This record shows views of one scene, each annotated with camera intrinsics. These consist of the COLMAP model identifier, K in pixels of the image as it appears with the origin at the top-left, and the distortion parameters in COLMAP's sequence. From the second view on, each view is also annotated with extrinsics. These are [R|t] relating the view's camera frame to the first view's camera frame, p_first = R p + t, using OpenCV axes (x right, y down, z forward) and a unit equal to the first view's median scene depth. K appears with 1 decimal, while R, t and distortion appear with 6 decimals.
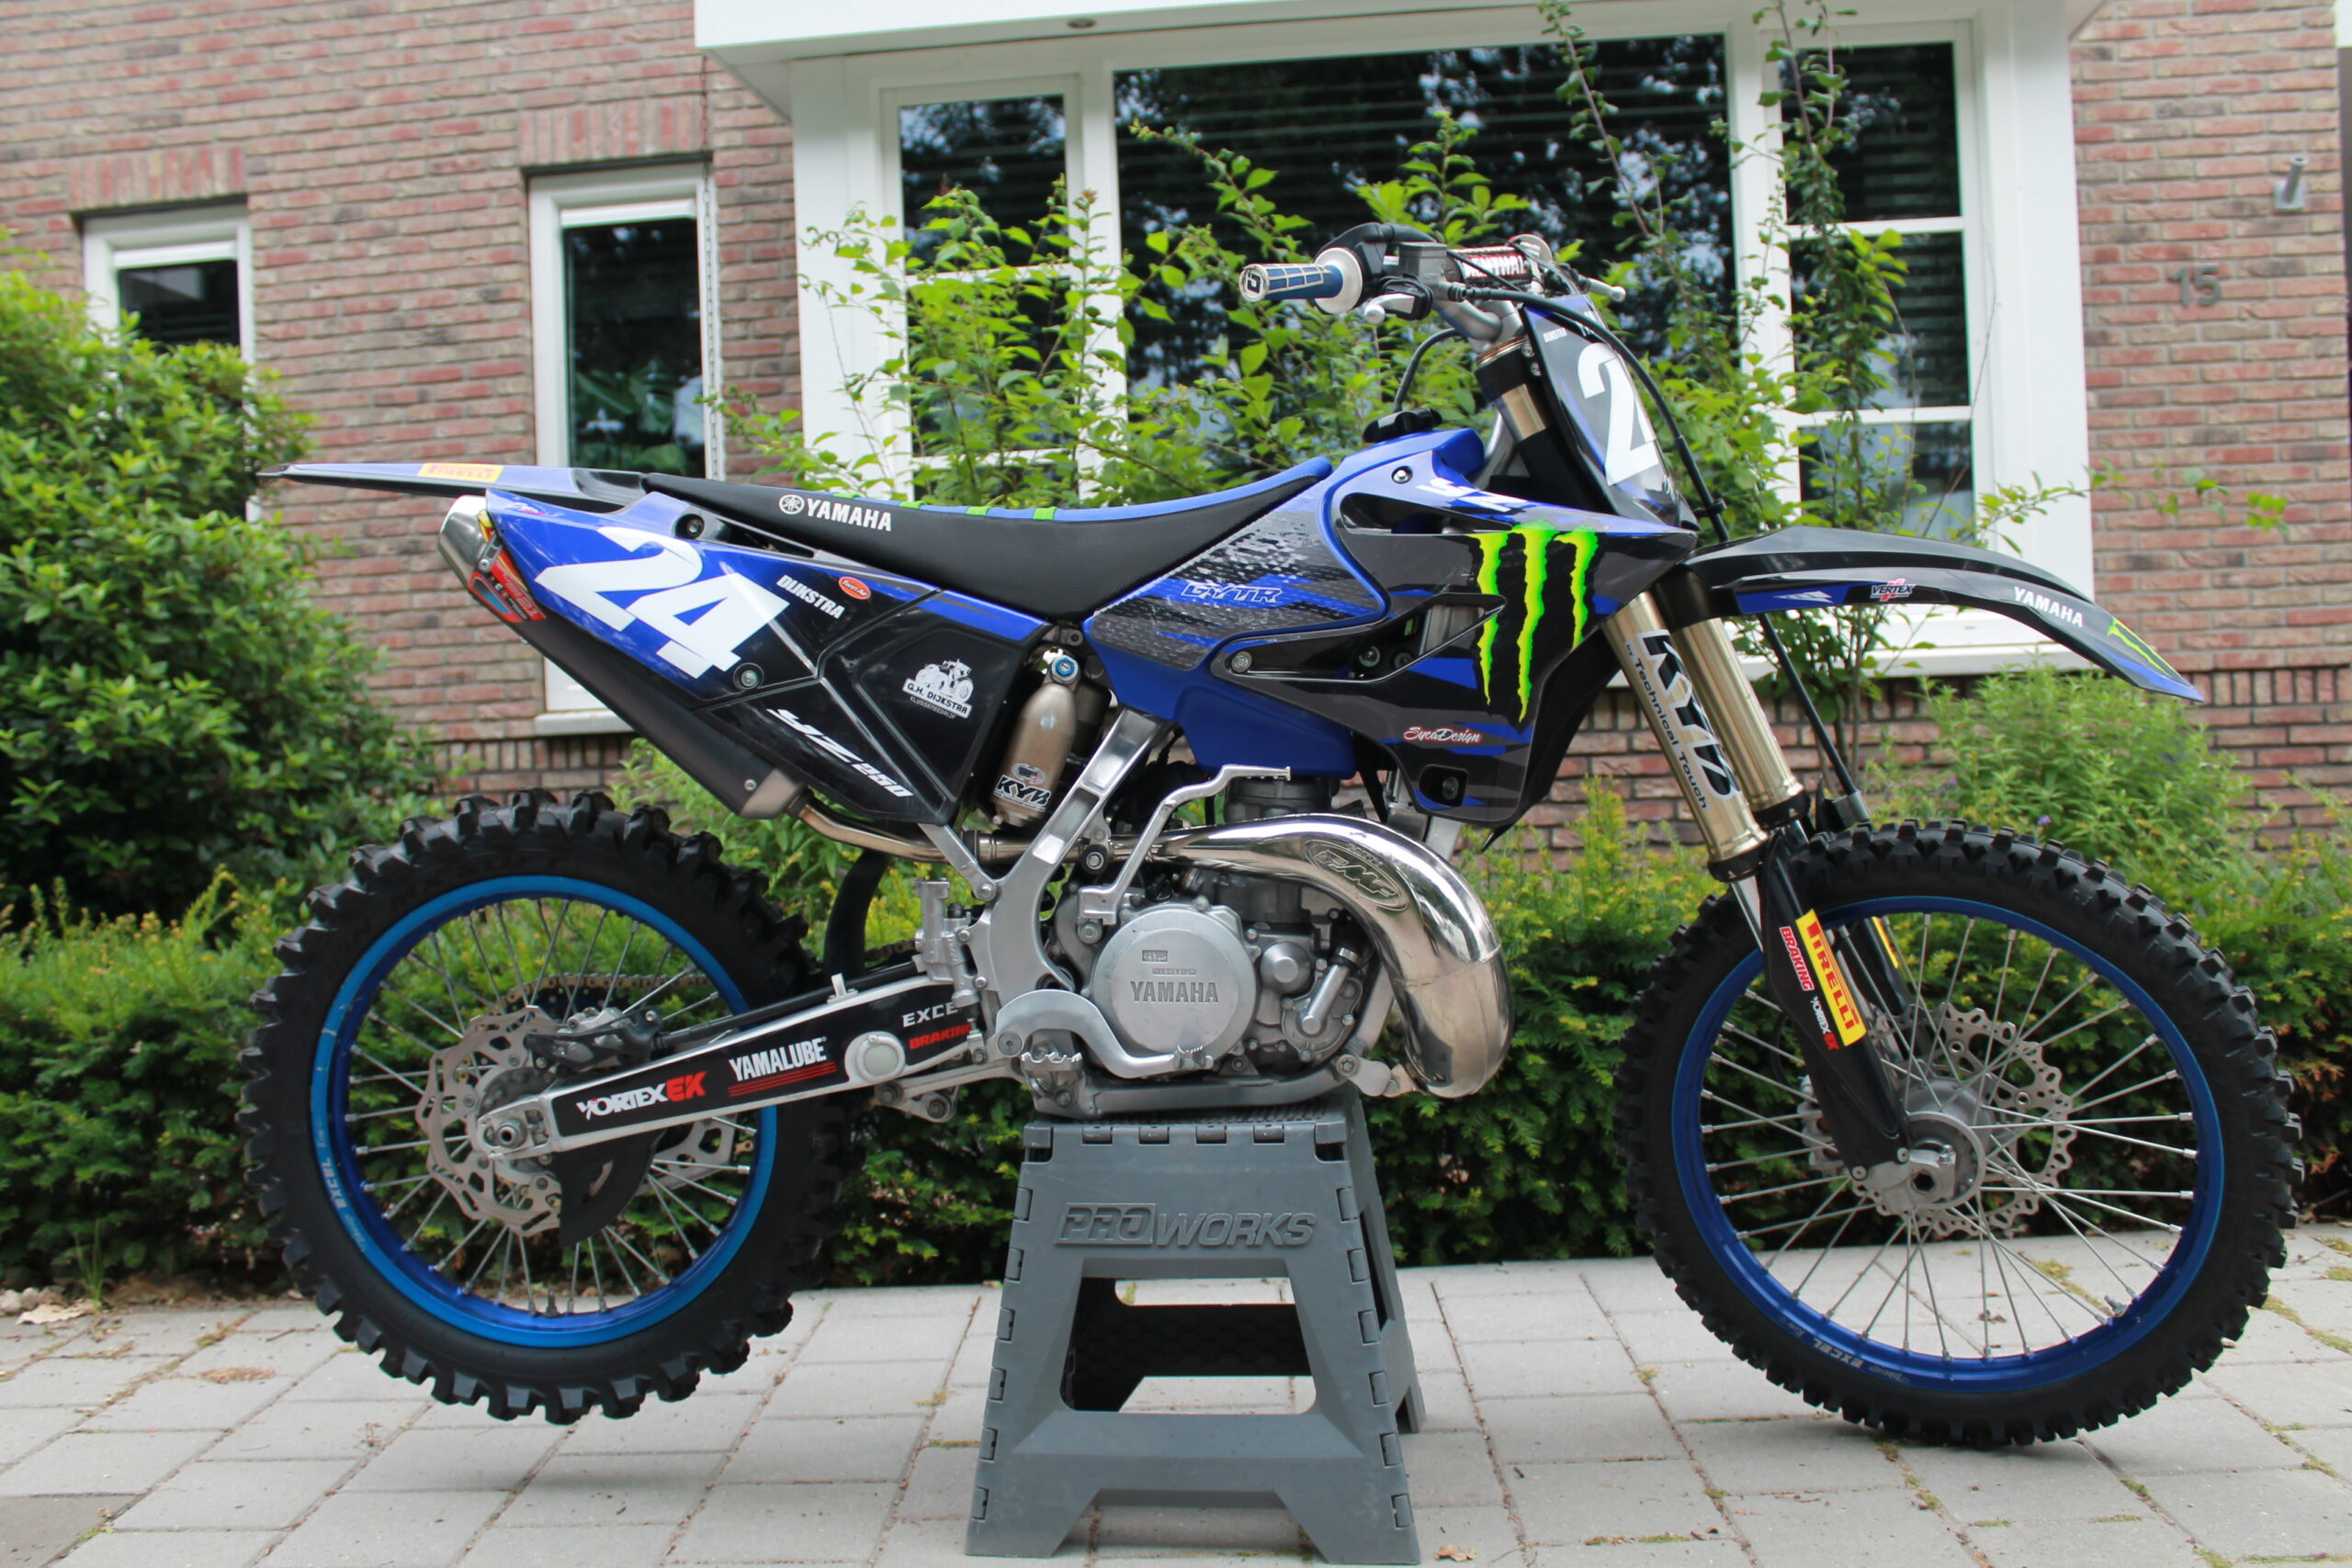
lens RADIAL K [[2078.9, 0, 1163.2], [0, 2078.9, 768.7], [0, 0, 1]] dist [-0.155125, 0.132209]
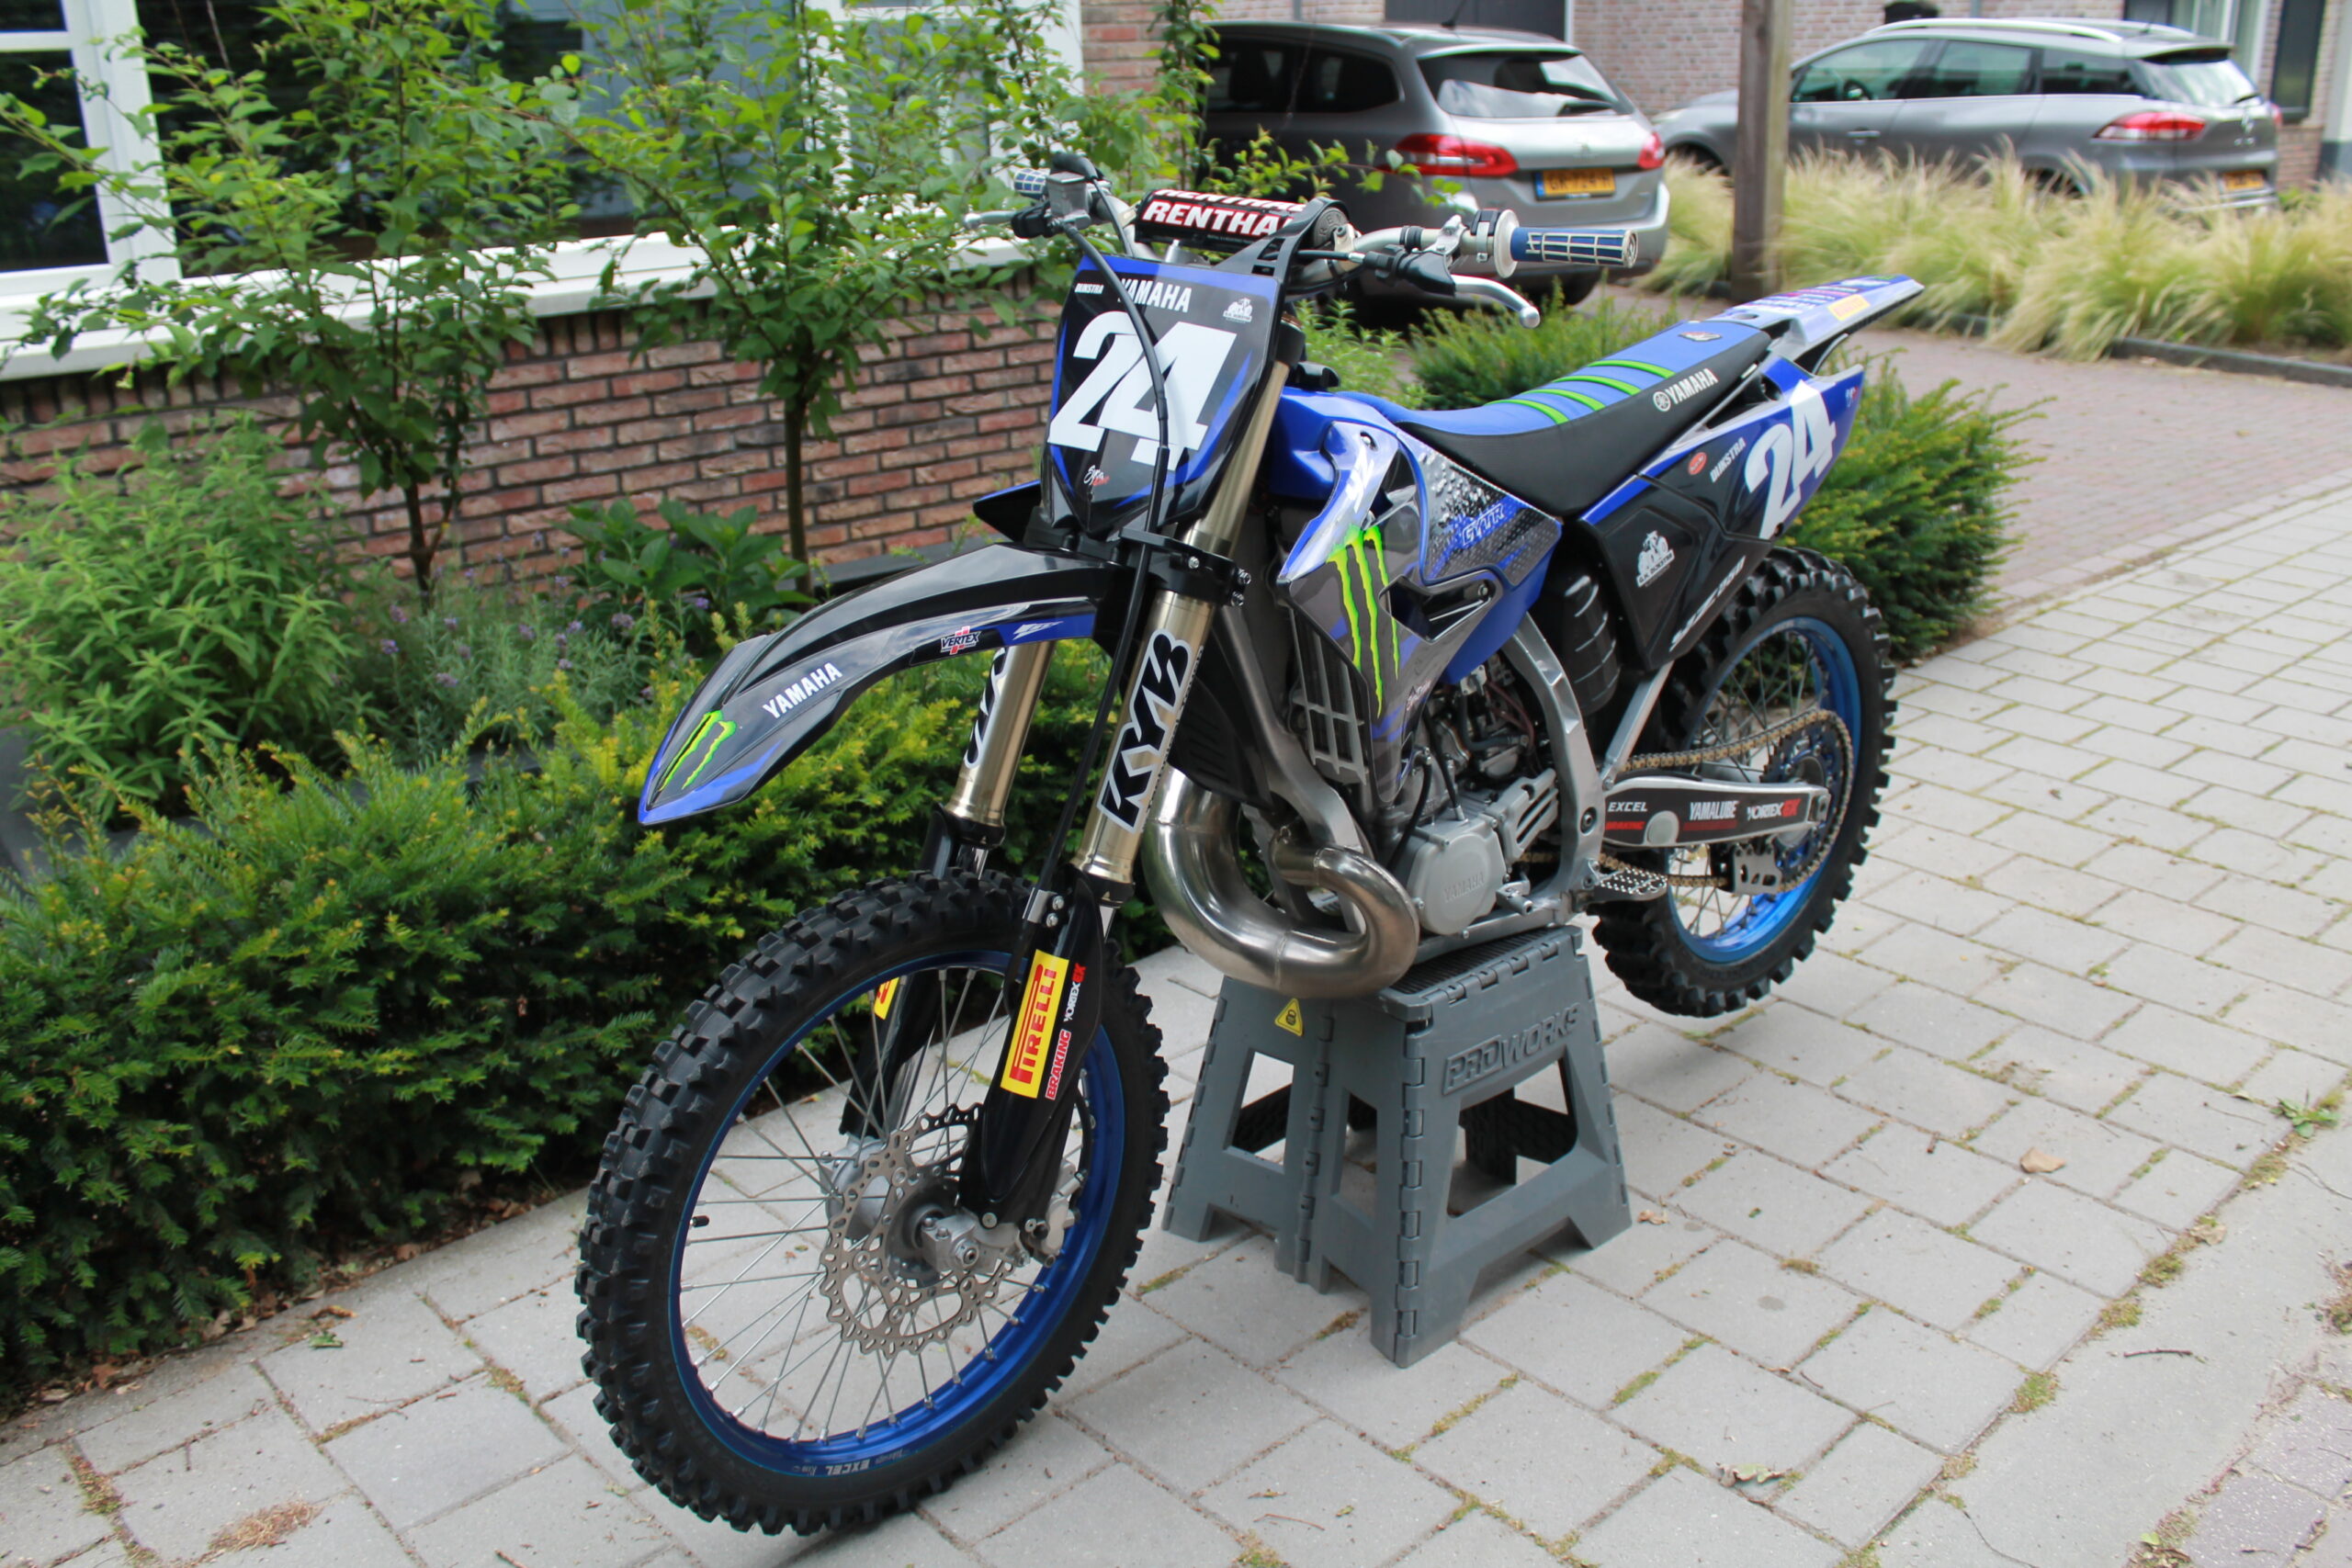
lens RADIAL K [[2078.9, 0, 1157.0], [0, 2078.9, 781.3], [0, 0, 1]] dist [-0.155125, 0.132209]
pose [[0.720691, -0.212162, 0.659994, -0.854267], [0.011972, 0.955687, 0.294142, -0.272540], [-0.693153, -0.204084, 0.691295, 0.336233]]
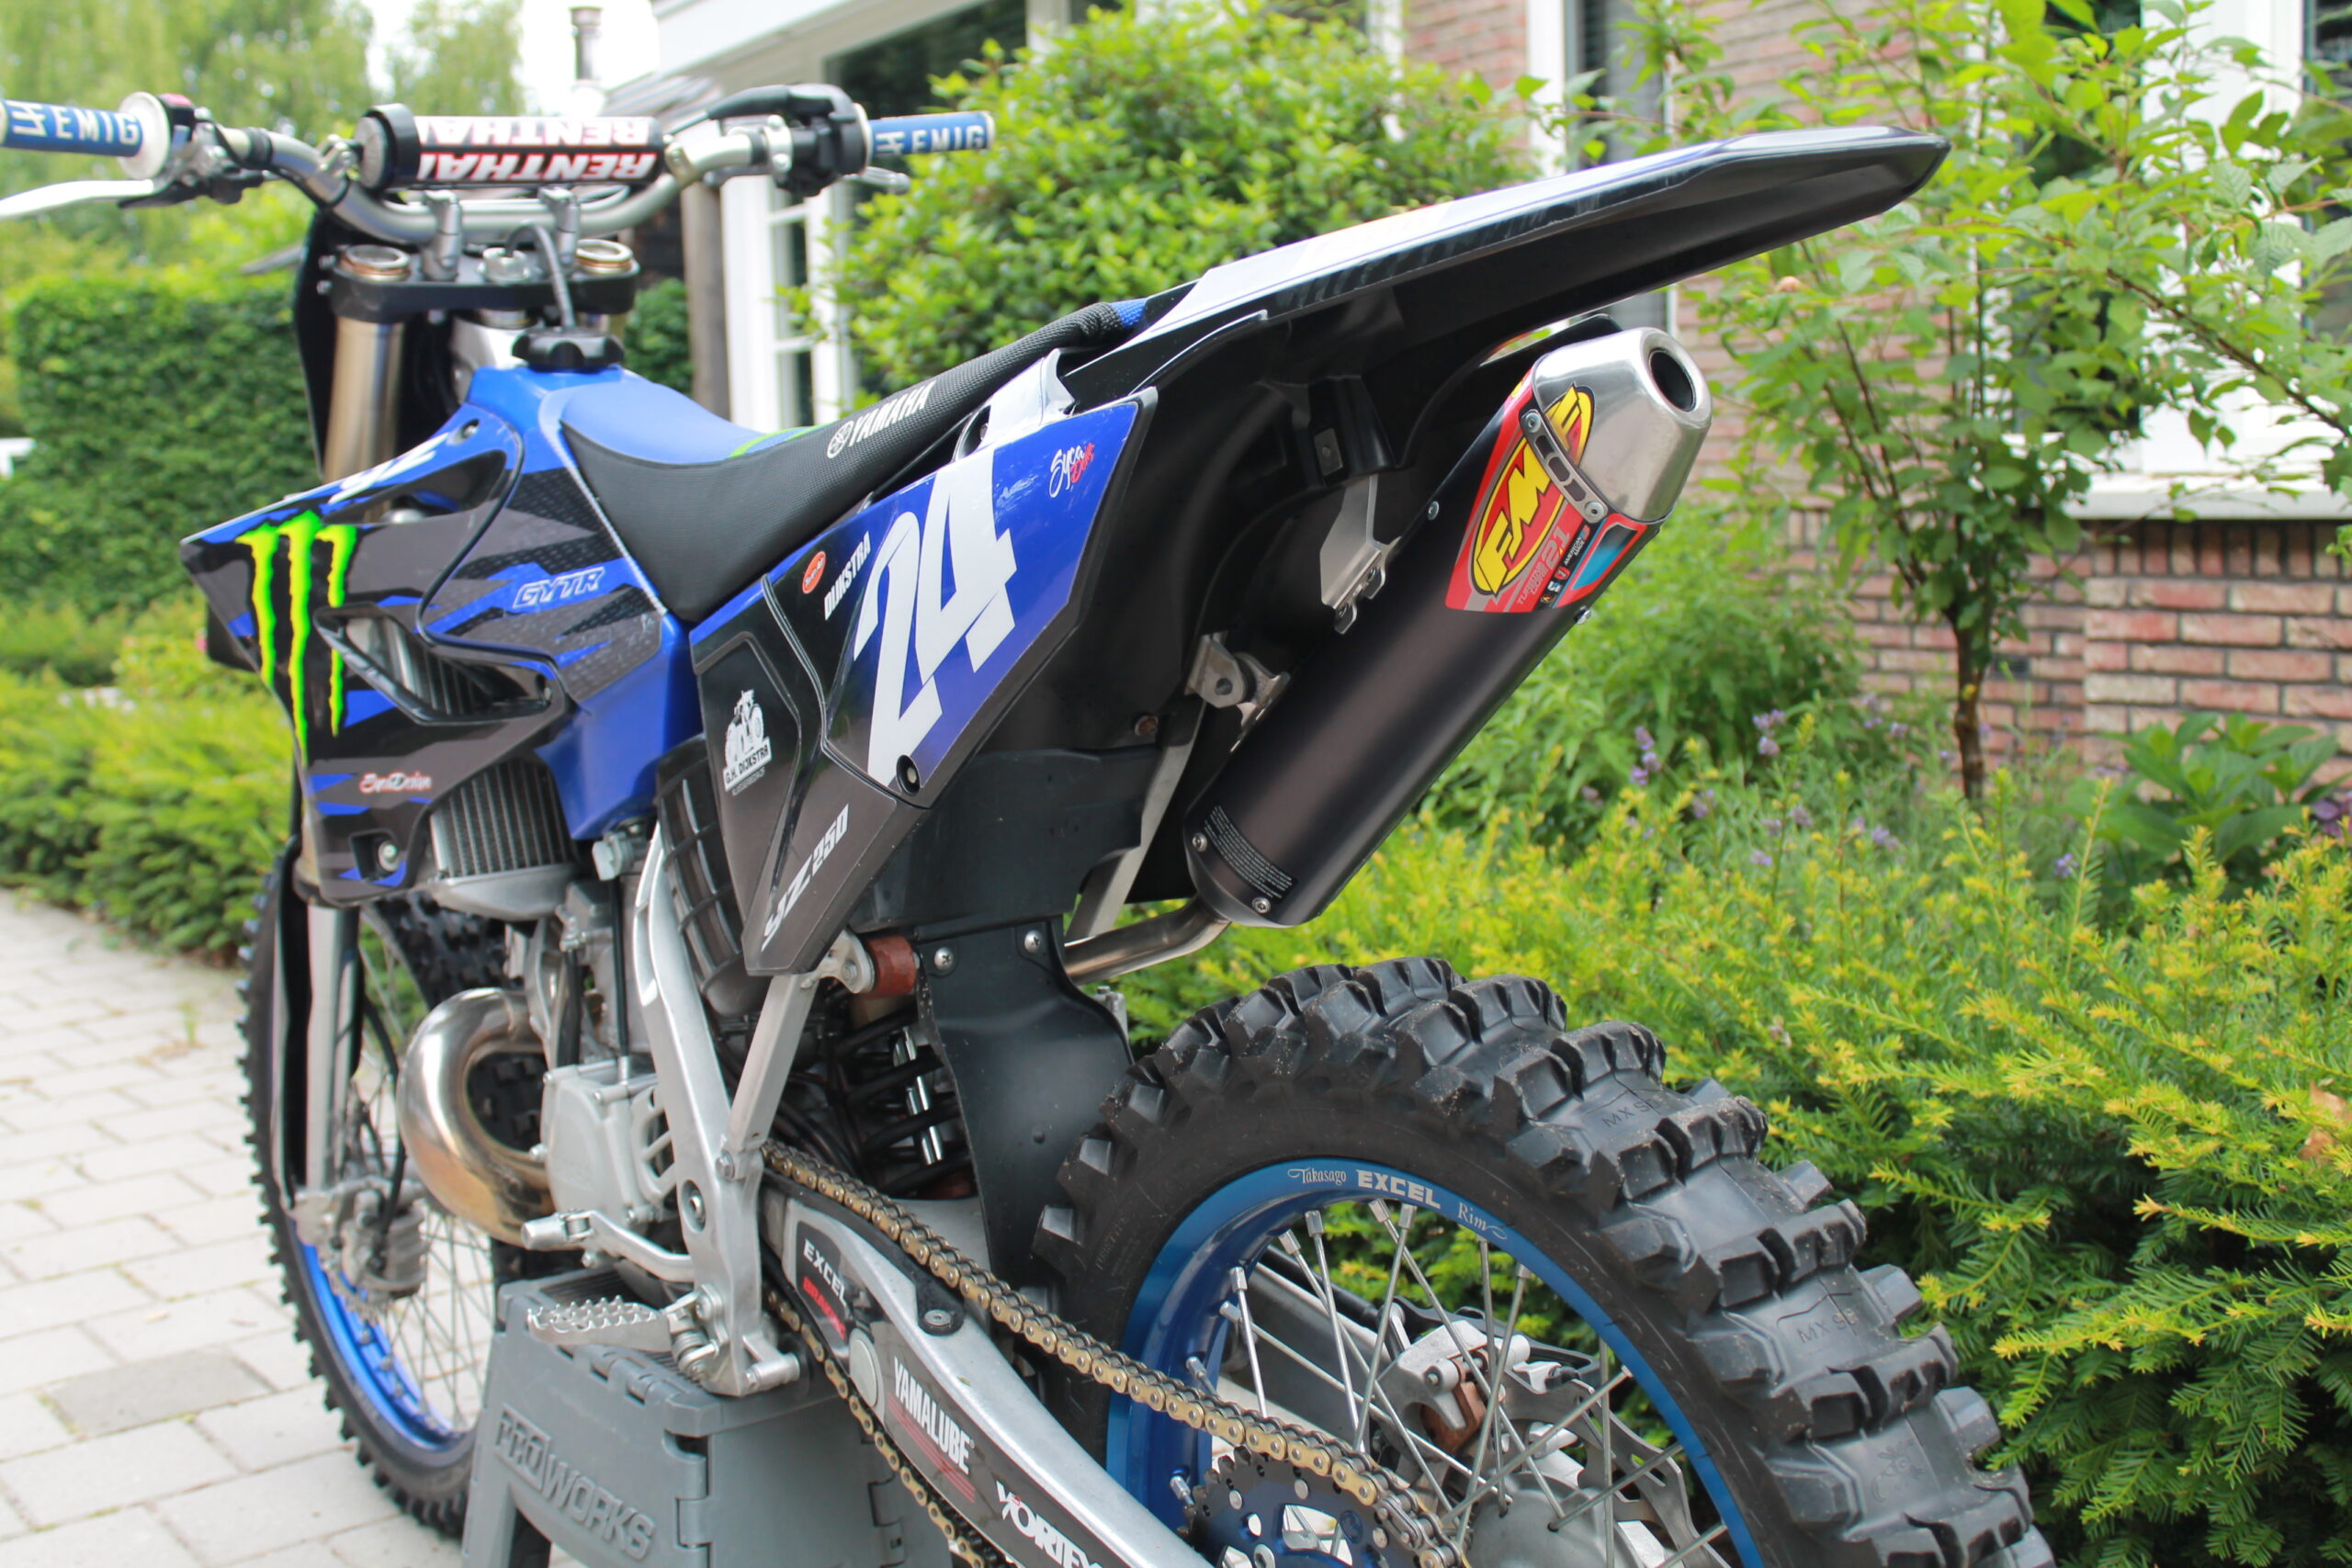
lens RADIAL K [[2515.4, 0, 1159.7], [0, 2515.4, 764.6], [0, 0, 1]] dist [-0.079652, 0.000000]
pose [[0.635620, 0.104852, -0.764848, 0.761715], [-0.005274, 0.991300, 0.131512, -0.134769], [0.771984, -0.079558, 0.630644, 0.617149]]
